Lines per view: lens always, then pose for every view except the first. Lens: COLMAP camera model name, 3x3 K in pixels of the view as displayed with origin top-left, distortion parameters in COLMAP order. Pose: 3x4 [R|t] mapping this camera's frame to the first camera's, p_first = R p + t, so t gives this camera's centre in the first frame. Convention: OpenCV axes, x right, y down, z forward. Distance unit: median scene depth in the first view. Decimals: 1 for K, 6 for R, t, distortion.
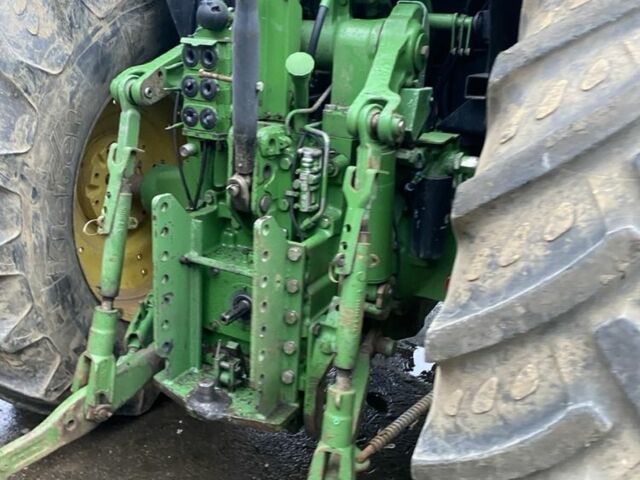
lens RADIAL K [[647.2, 0, 331.7], [0, 647.2, 240.4], [0, 0, 1]] dist [0.143322, -0.311077]
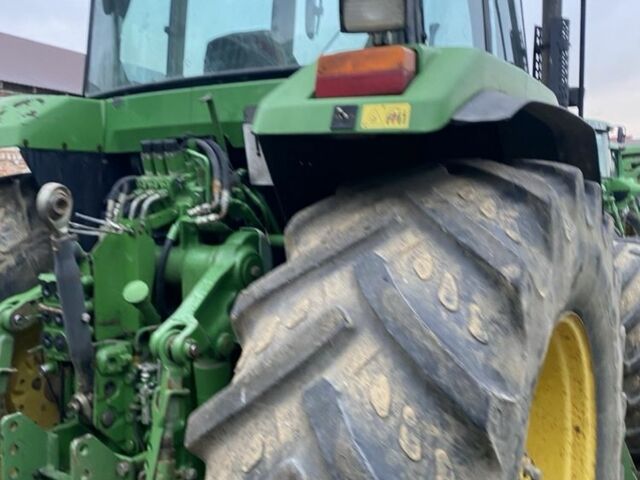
lens RADIAL K [[647.2, 0, 331.7], [0, 647.2, 240.4], [0, 0, 1]] dist [0.143322, -0.311077]
pose [[0.994461, -0.055996, -0.088948, 0.384762], [0.032820, 0.969389, -0.243328, -0.066289], [0.099851, 0.239061, 0.965857, -0.082713]]
